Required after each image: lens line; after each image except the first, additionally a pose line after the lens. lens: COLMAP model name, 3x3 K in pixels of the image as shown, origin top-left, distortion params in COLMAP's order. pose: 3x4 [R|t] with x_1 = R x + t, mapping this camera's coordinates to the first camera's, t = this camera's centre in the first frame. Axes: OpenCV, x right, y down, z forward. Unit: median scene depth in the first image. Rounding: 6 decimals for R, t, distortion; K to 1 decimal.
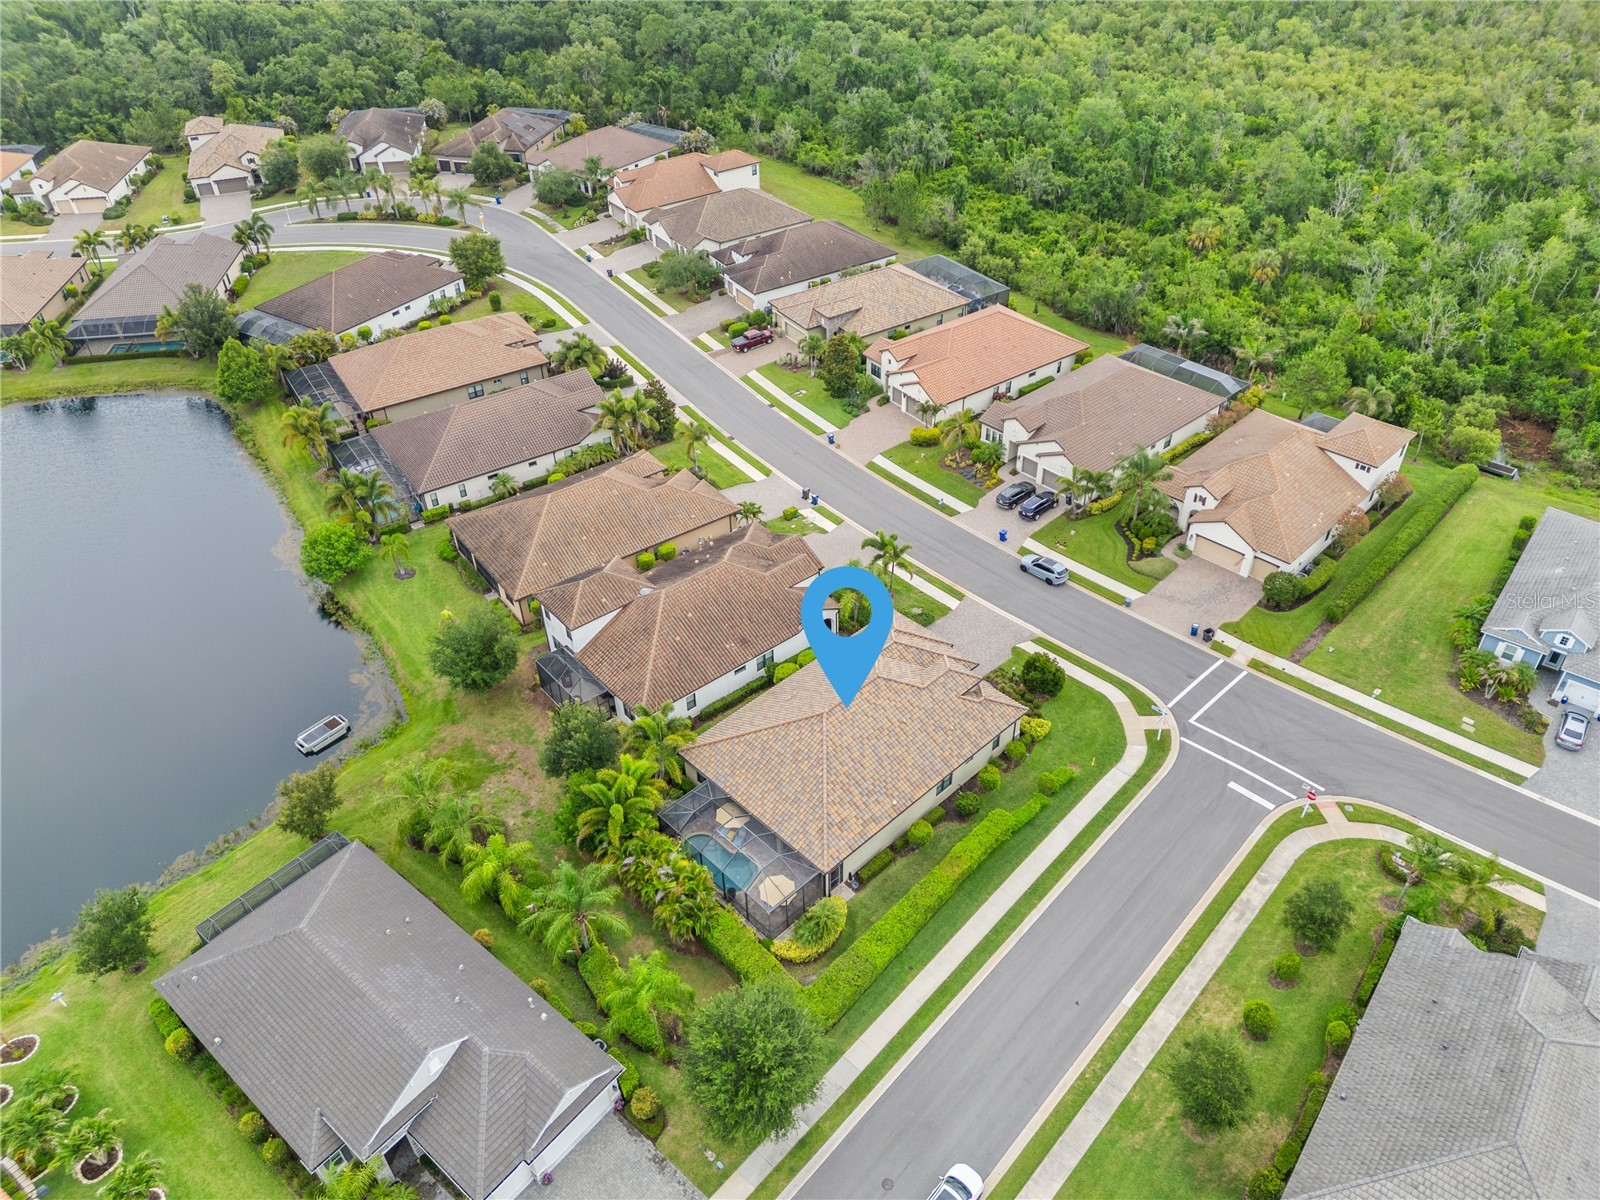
lens RADIAL K [[1125.2, 0, 805.0], [0, 1125.2, 601.9], [0, 0, 1]] dist [0.085232, -0.077397]
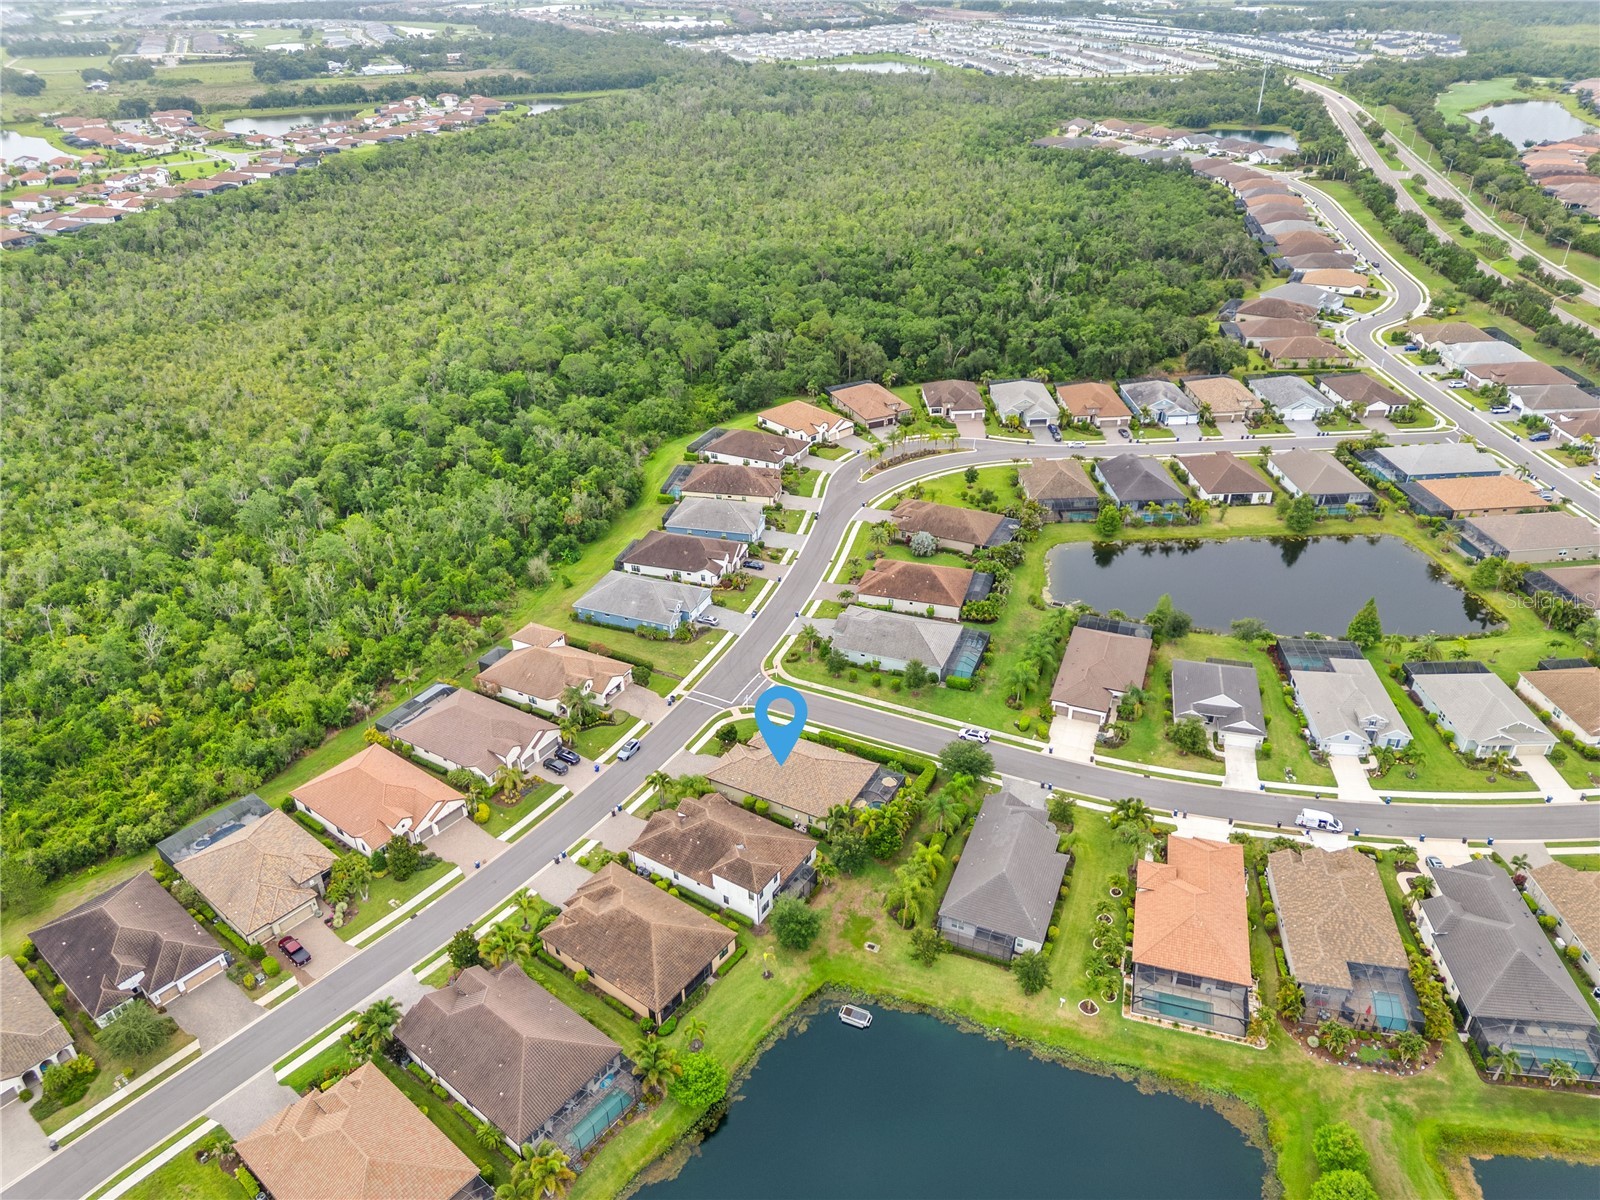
lens RADIAL K [[1125.2, 0, 805.0], [0, 1125.2, 601.9], [0, 0, 1]] dist [0.085232, -0.077397]
pose [[-0.291925, -0.465886, 0.835302, -1.421423], [0.610667, 0.581370, 0.537675, -1.080377], [-0.736115, 0.667052, 0.114785, 0.468422]]
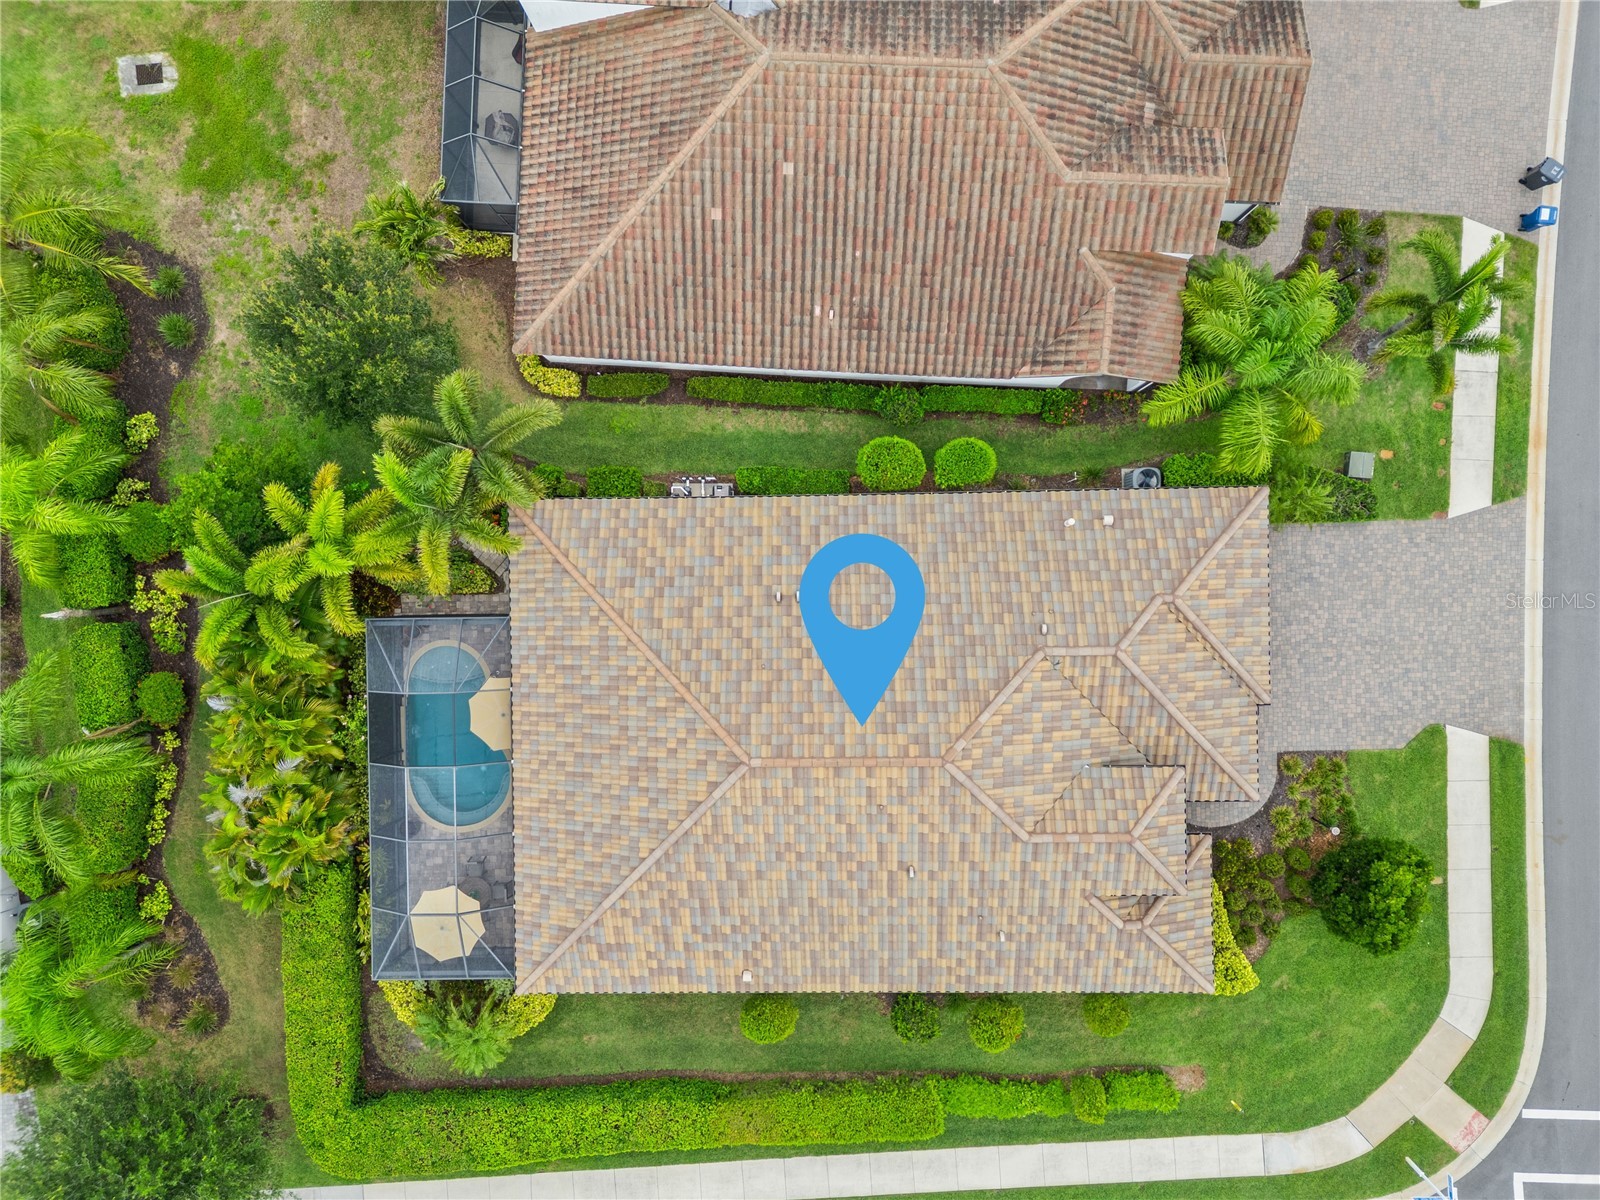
lens RADIAL K [[1125.2, 0, 805.0], [0, 1125.2, 601.9], [0, 0, 1]] dist [0.085232, -0.077397]
pose [[0.730662, 0.682581, 0.014714, -0.010711], [-0.410217, 0.421681, 0.808645, -0.215508], [0.545761, -0.596882, 0.588113, 0.687552]]
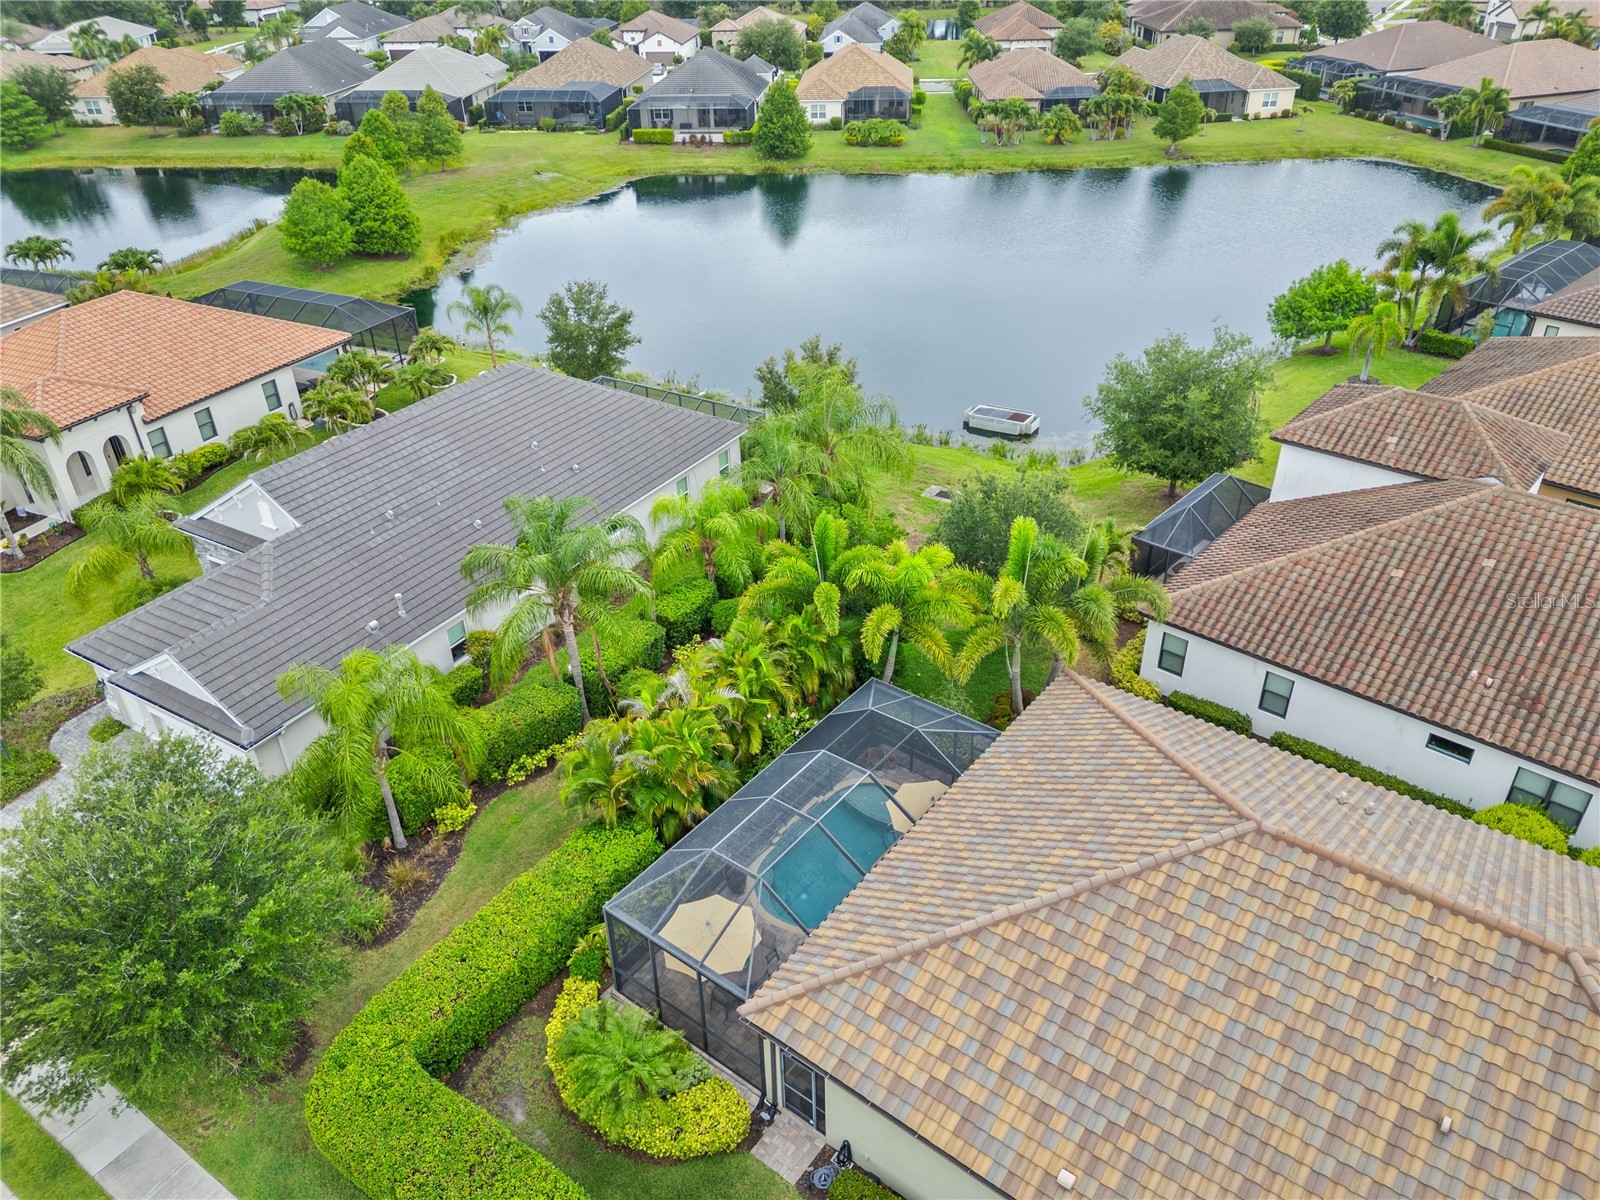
lens RADIAL K [[1134.1, 0, 800.0], [0, 1134.1, 600.0], [0, 0, 1]] dist [0.042951, -0.023255]
pose [[0.146717, 0.542023, -0.827457, 0.180127], [-0.594868, 0.716690, 0.363988, 0.017455], [0.790320, 0.438824, 0.427583, 0.639751]]
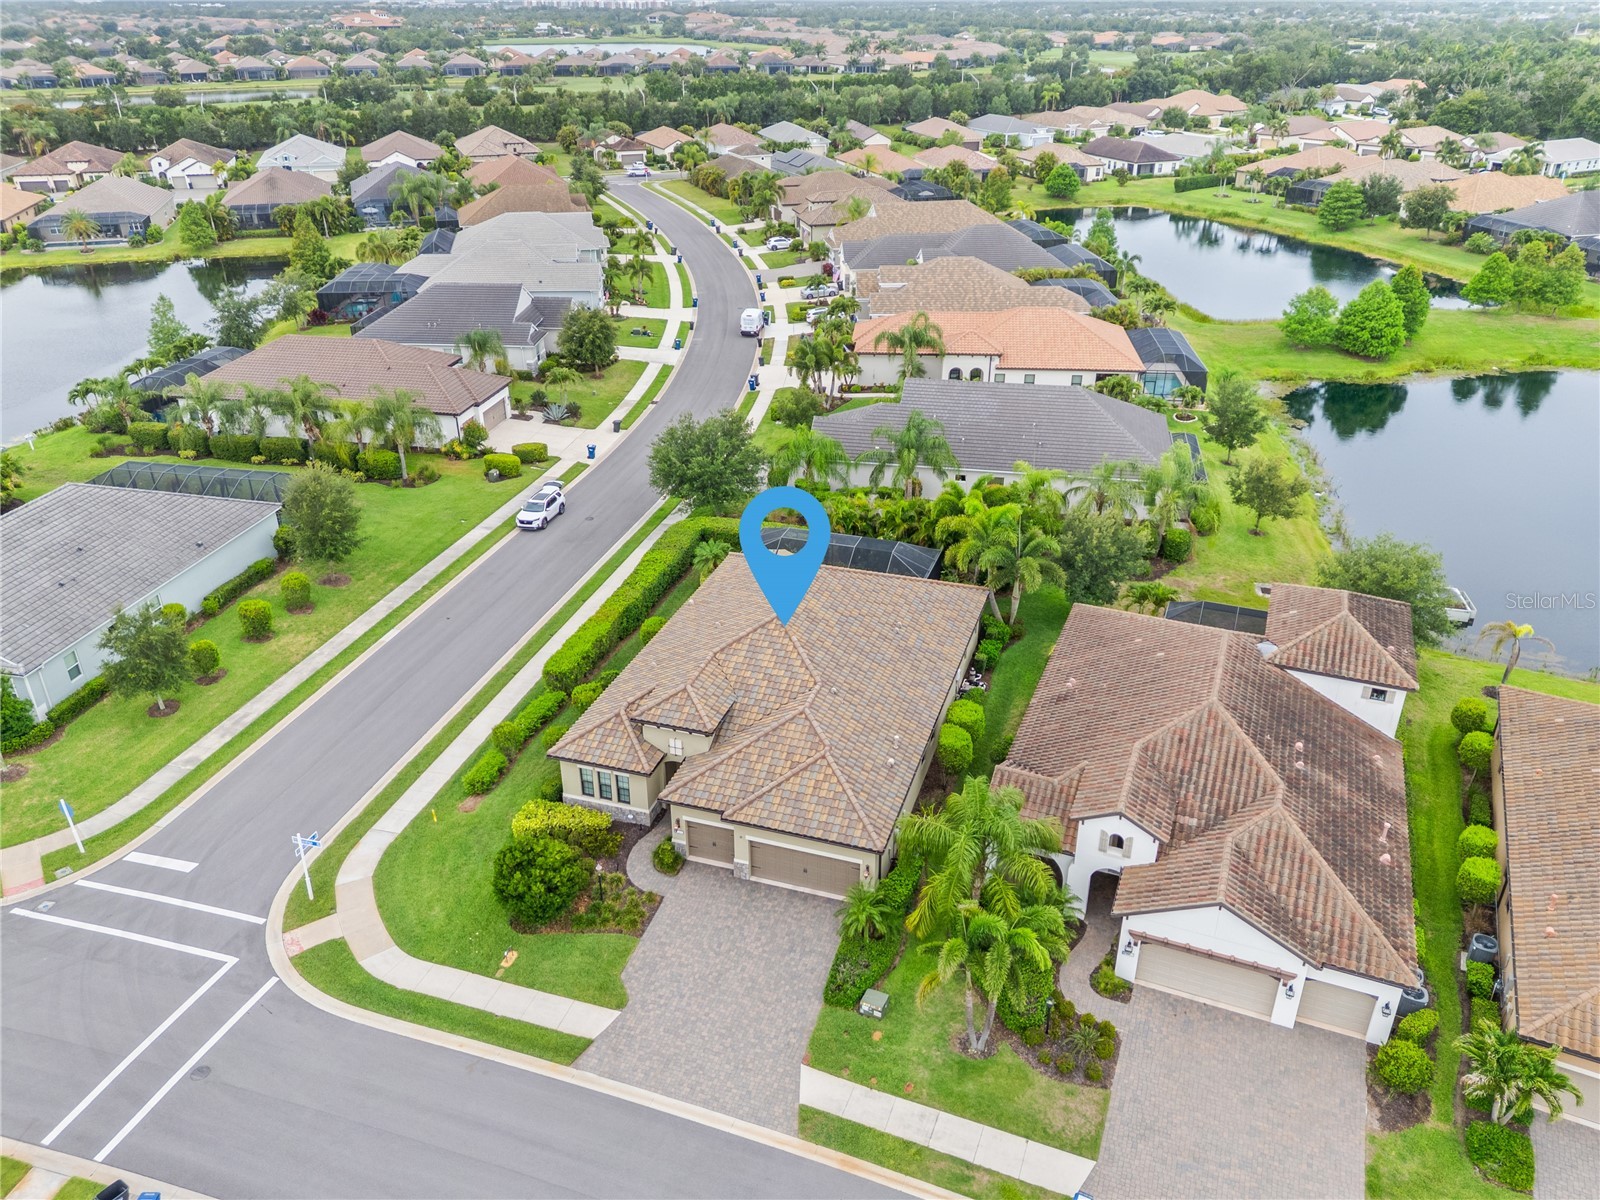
lens RADIAL K [[1170.4, 0, 798.0], [0, 1170.4, 597.8], [0, 0, 1]] dist [0.083201, -0.090428]
pose [[-0.885211, 0.236700, -0.400468, 0.277125], [-0.265955, 0.448794, 0.853142, -0.439773], [0.381666, 0.861717, -0.334326, 1.067651]]
